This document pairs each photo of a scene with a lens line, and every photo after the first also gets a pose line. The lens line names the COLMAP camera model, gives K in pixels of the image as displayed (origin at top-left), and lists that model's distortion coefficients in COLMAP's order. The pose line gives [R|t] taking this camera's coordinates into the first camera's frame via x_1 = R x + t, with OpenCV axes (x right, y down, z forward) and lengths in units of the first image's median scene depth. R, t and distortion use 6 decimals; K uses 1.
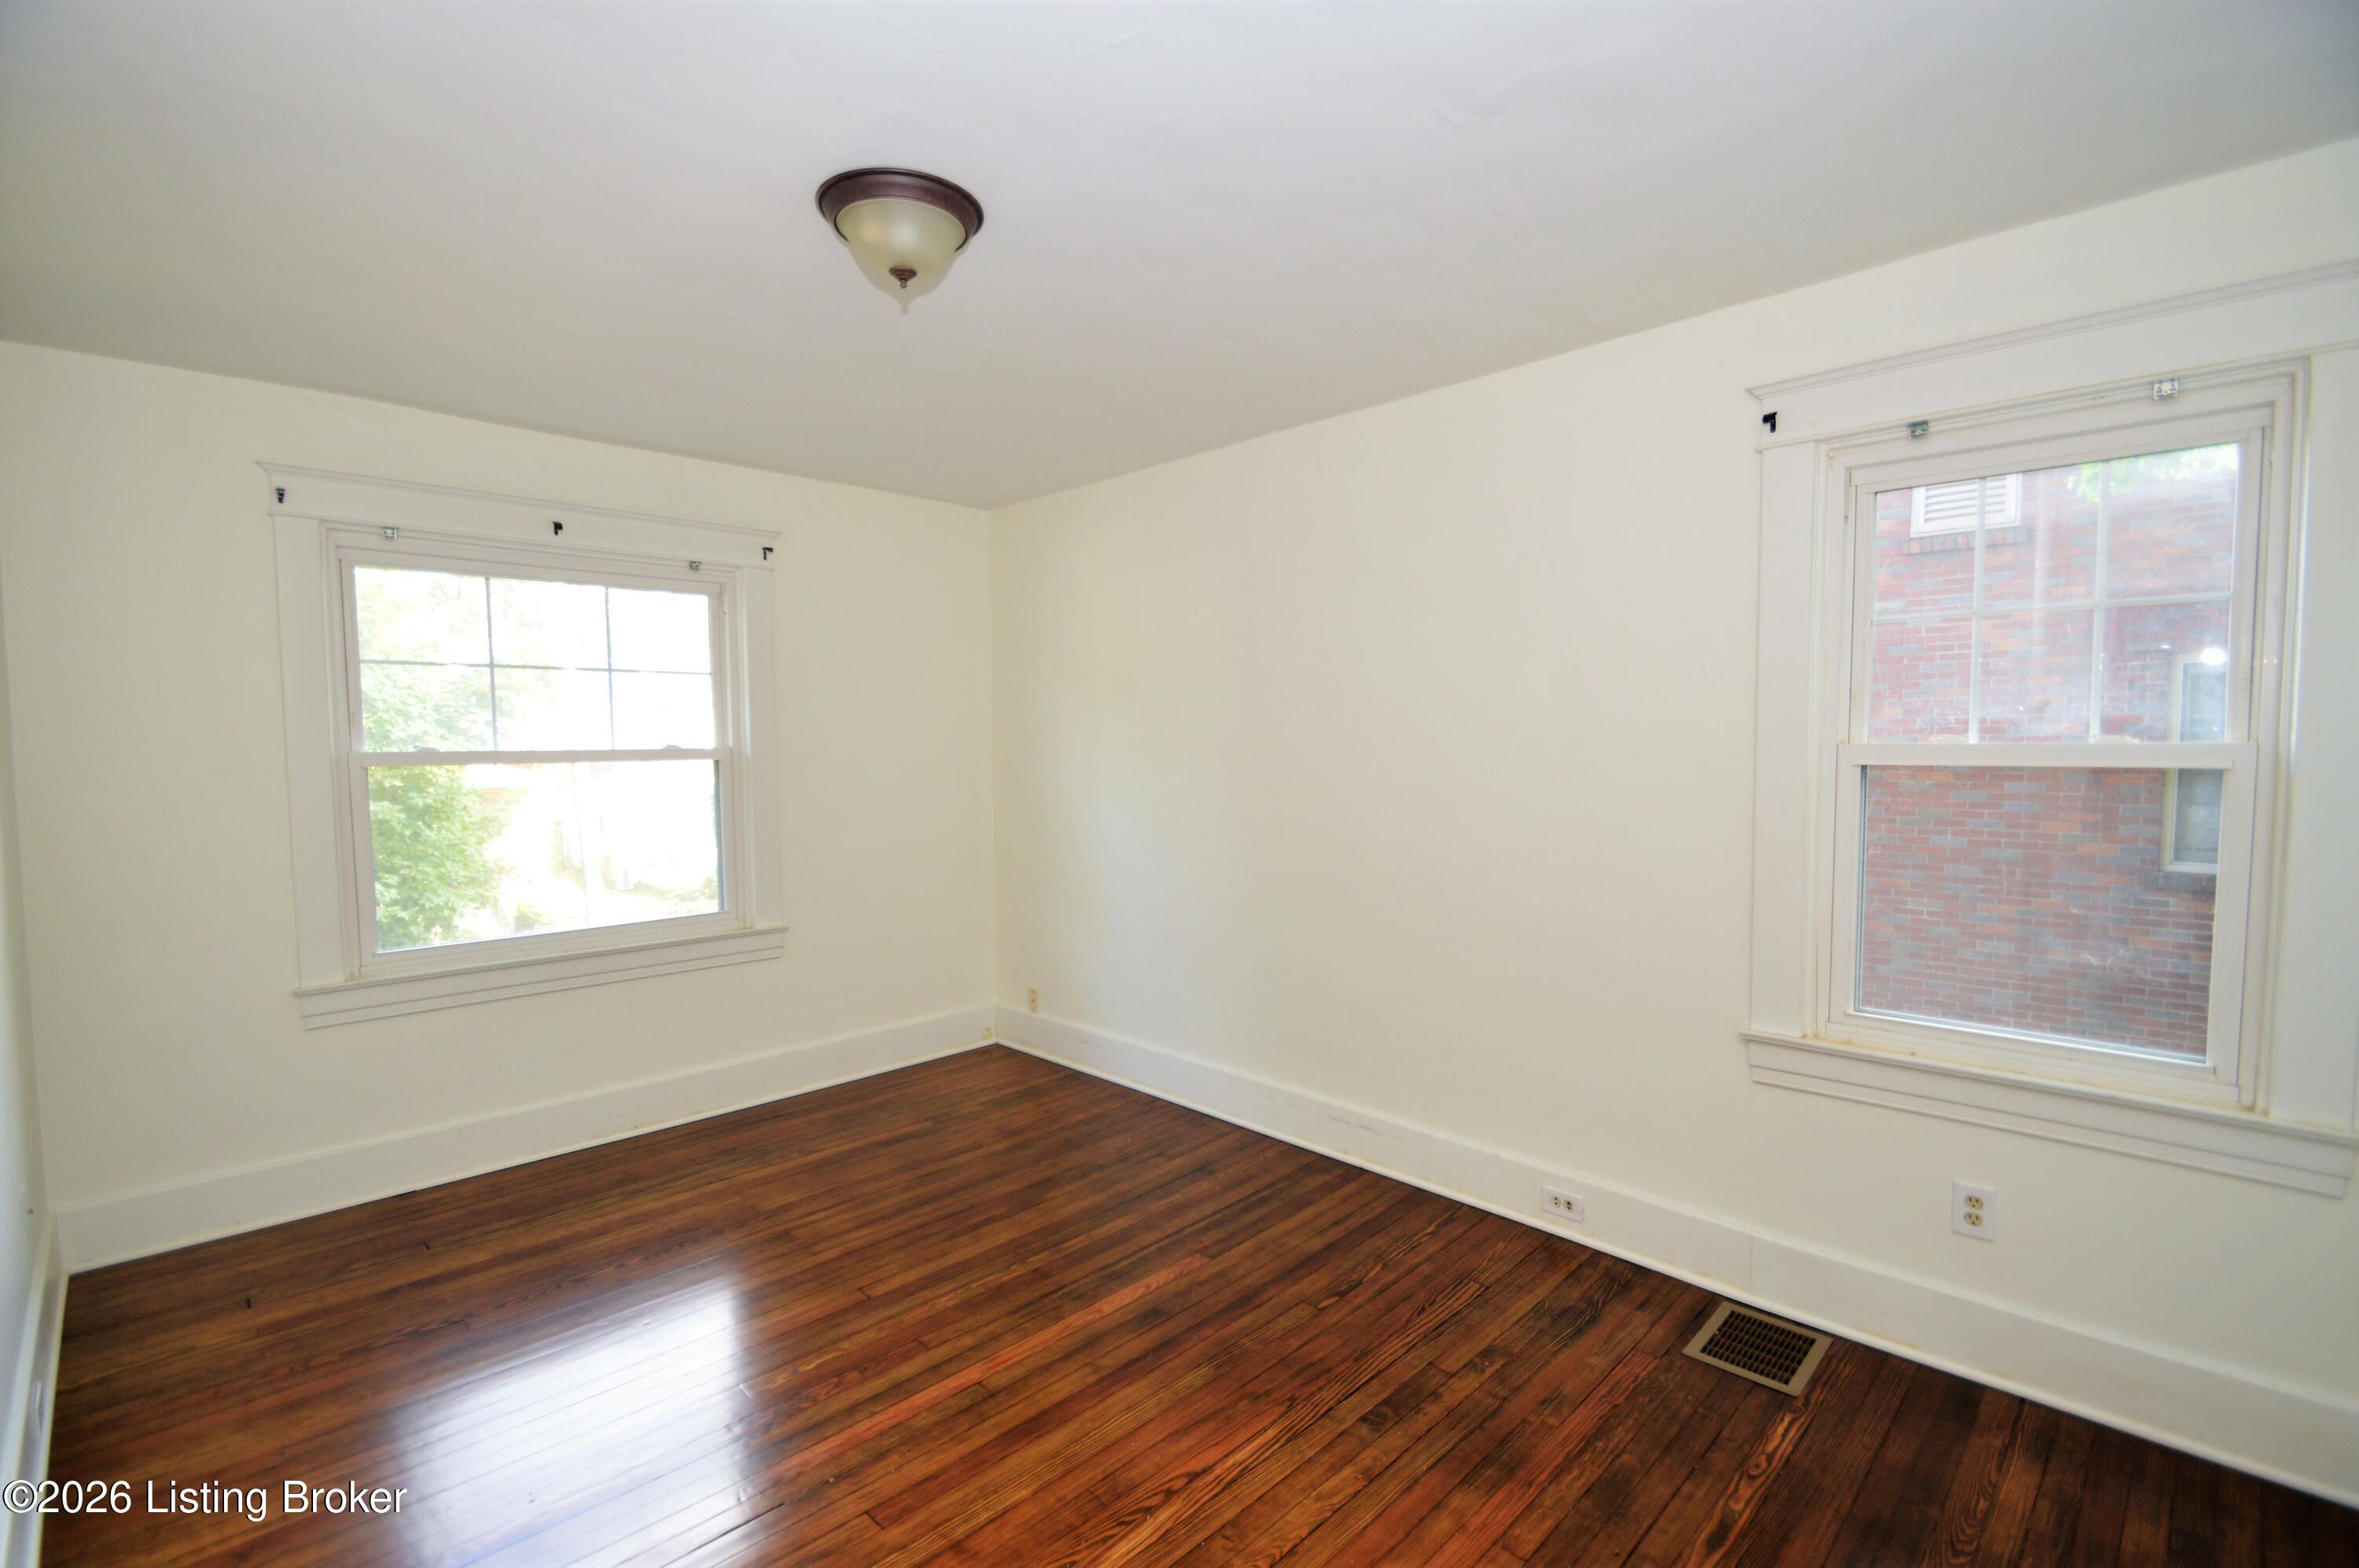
lens RADIAL K [[1058.3, 0, 1167.7], [0, 1058.3, 800.8], [0, 0, 1]] dist [0.021954, -0.019969]
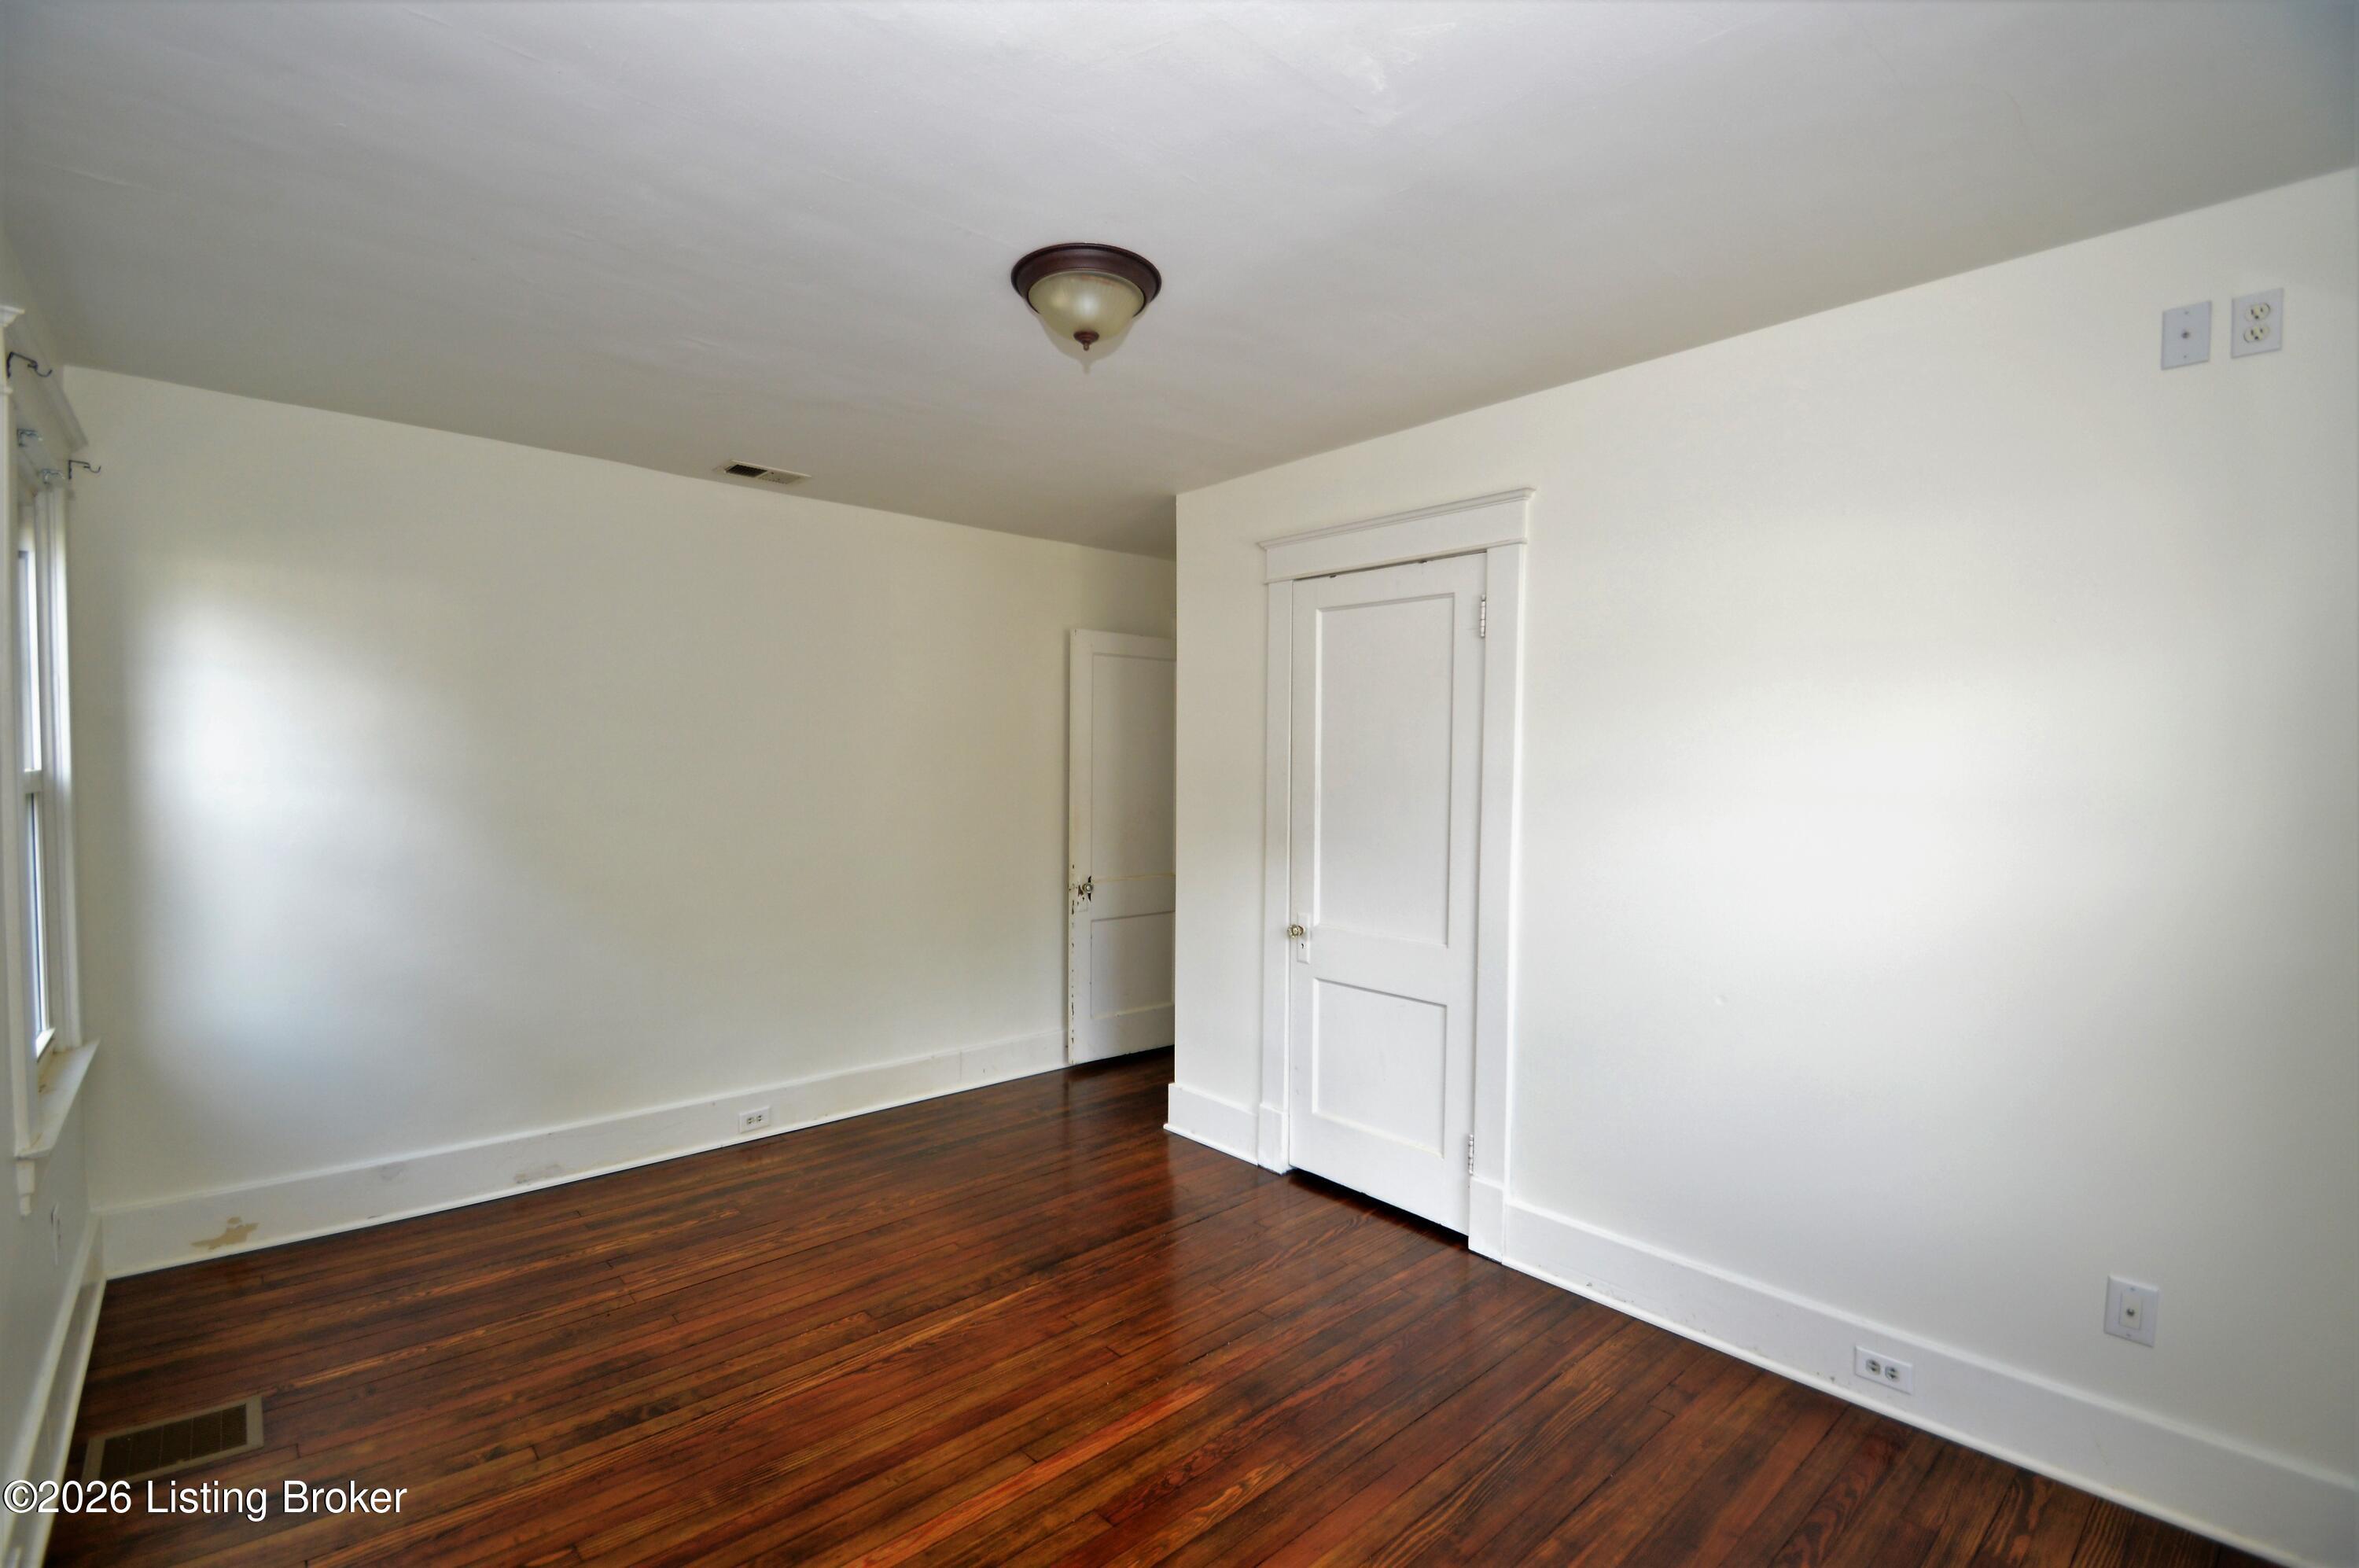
lens RADIAL K [[1058.3, 0, 1167.7], [0, 1058.3, 800.8], [0, 0, 1]] dist [0.021954, -0.019969]
pose [[-0.998665, -0.000013, 0.051658, -0.359690], [0.004716, 0.995801, 0.091424, -0.114824], [-0.051442, 0.091545, -0.994471, 1.968863]]
